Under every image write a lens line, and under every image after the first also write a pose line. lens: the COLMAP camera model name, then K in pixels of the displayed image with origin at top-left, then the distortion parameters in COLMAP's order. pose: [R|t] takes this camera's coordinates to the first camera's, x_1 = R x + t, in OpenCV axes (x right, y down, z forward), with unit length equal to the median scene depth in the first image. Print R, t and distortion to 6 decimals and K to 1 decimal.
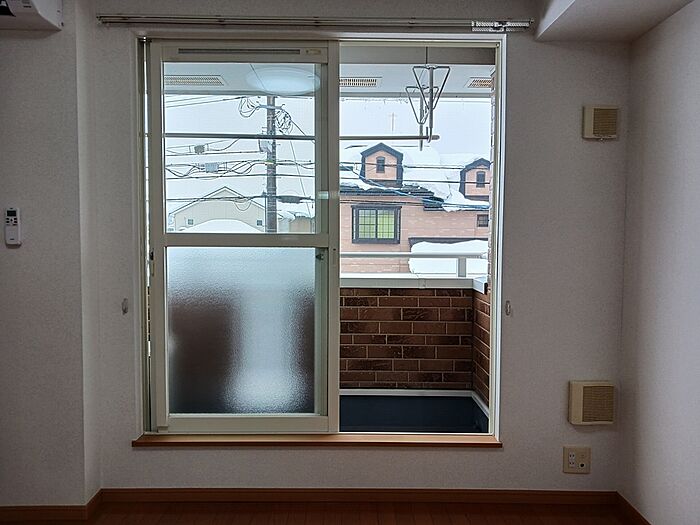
lens RADIAL K [[575.0, 0, 350.0], [0, 575.0, 262.5], [0, 0, 1]] dist [0.007278, 0.003721]
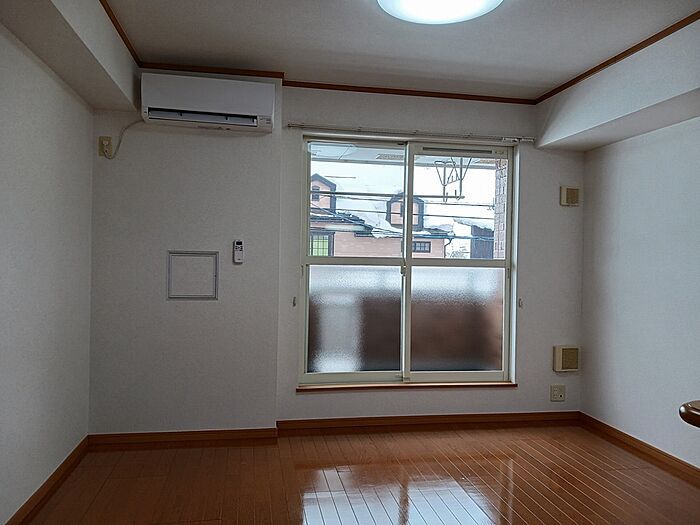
lens RADIAL K [[575.0, 0, 350.0], [0, 575.0, 262.5], [0, 0, 1]] dist [0.007278, 0.003721]
pose [[0.984712, 0.011266, 0.173826, -0.426610], [-0.004289, 0.999172, -0.040462, 0.025204], [-0.174138, 0.039098, 0.983945, -0.484335]]
